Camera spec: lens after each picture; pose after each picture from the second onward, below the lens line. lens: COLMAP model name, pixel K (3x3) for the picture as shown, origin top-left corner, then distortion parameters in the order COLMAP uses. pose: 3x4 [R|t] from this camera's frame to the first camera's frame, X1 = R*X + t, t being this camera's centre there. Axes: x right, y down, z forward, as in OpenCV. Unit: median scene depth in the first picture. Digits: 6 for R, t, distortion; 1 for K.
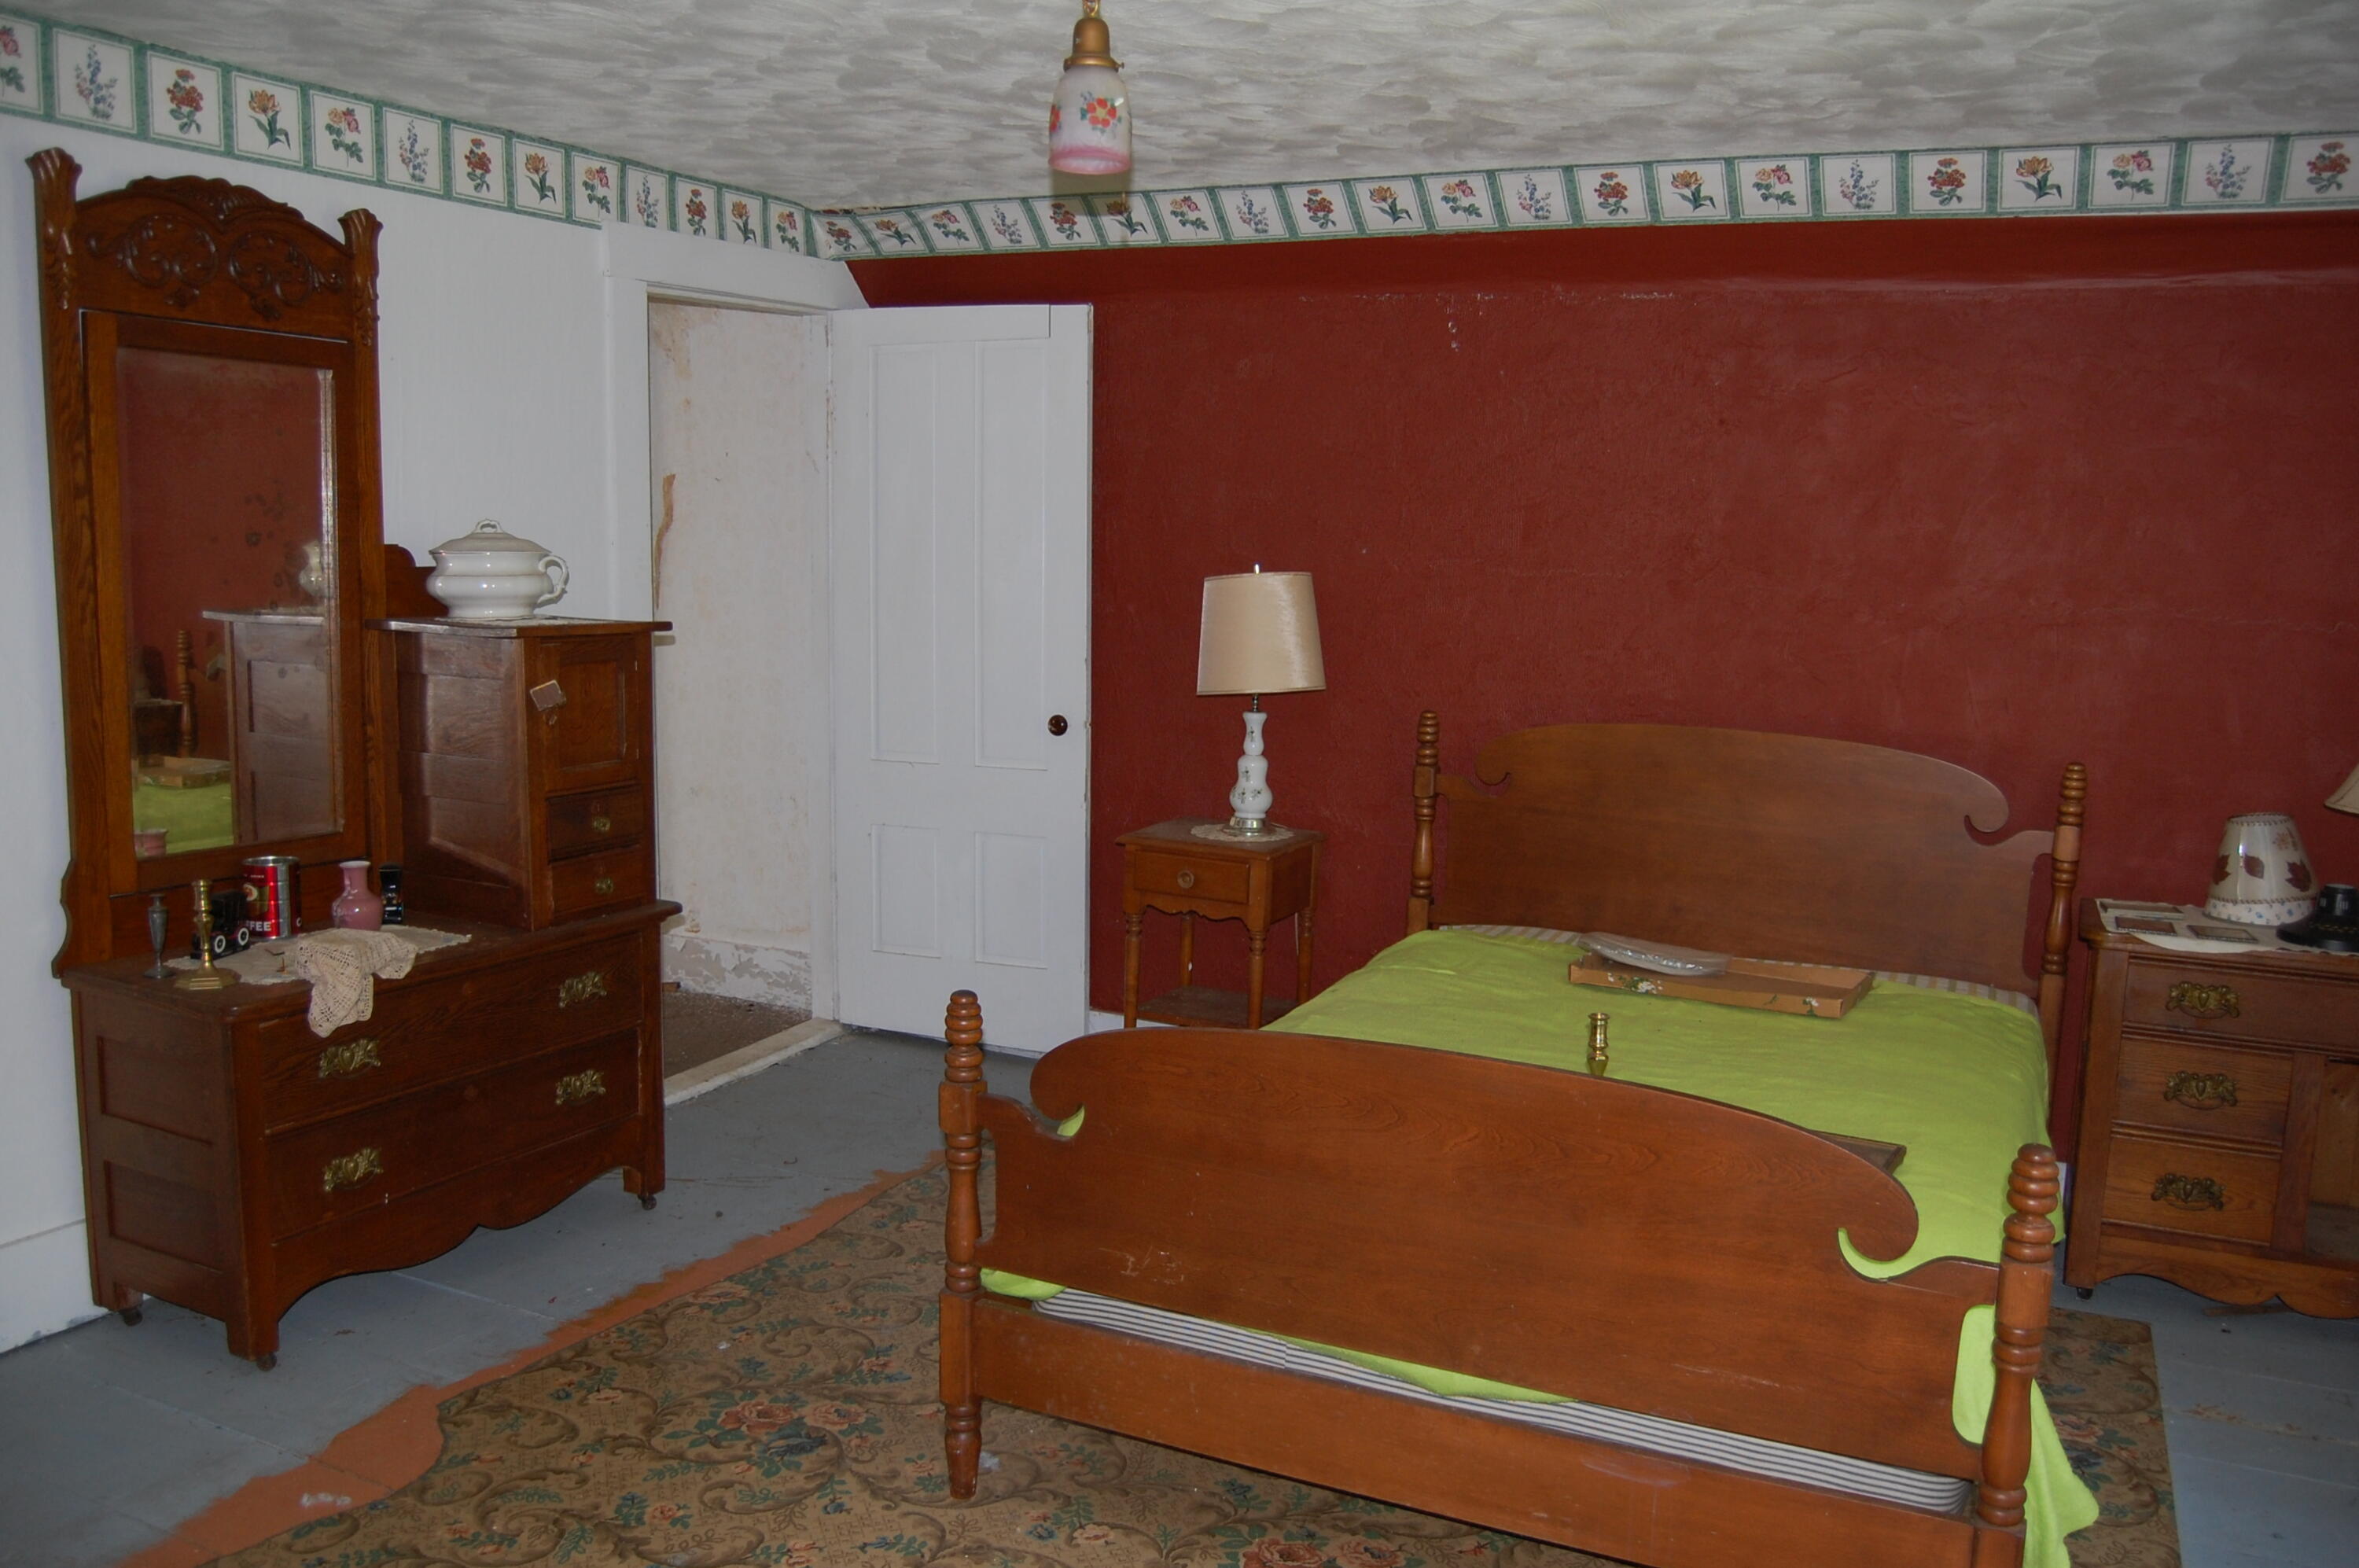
lens RADIAL K [[1855.7, 0, 1178.9], [0, 1855.7, 792.9], [0, 0, 1]] dist [-0.097398, 0.044854]
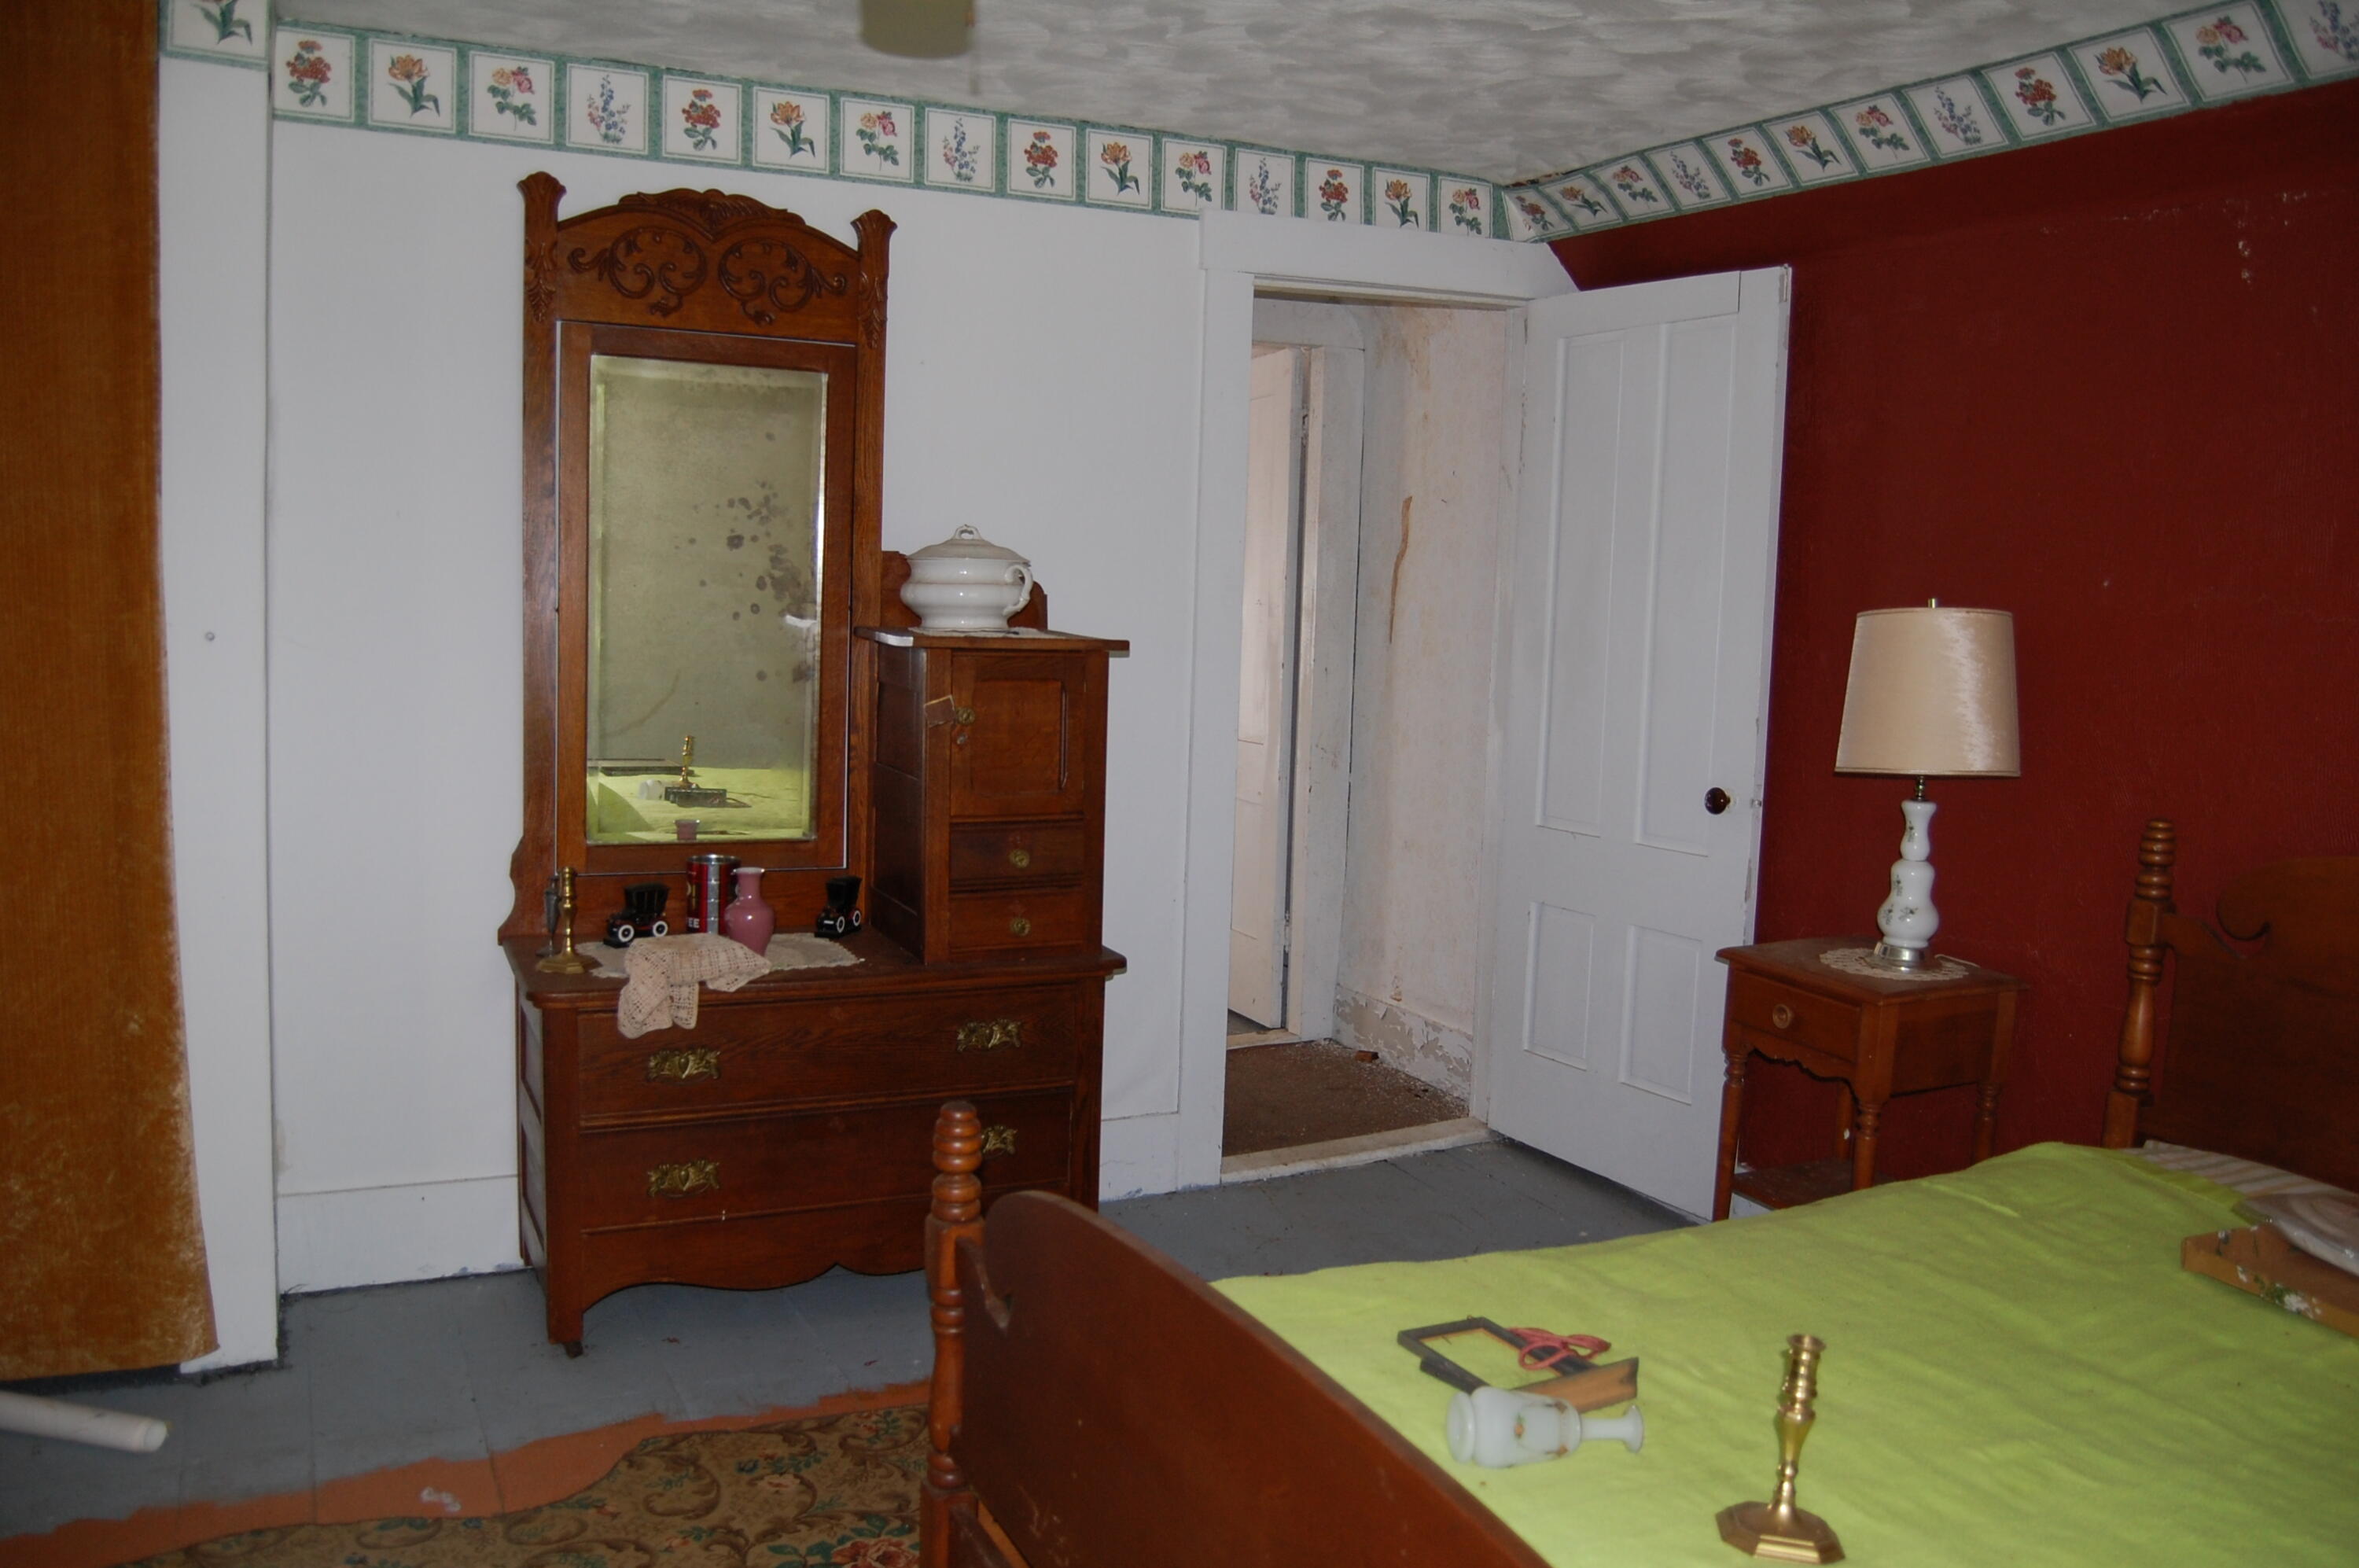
lens RADIAL K [[1855.7, 0, 1178.9], [0, 1855.7, 792.9], [0, 0, 1]] dist [-0.097398, 0.044854]
pose [[0.793407, 0.076638, -0.603848, 0.263313], [-0.097789, 0.995205, -0.002180, -0.018345], [0.600785, 0.060780, 0.797096, 0.277568]]
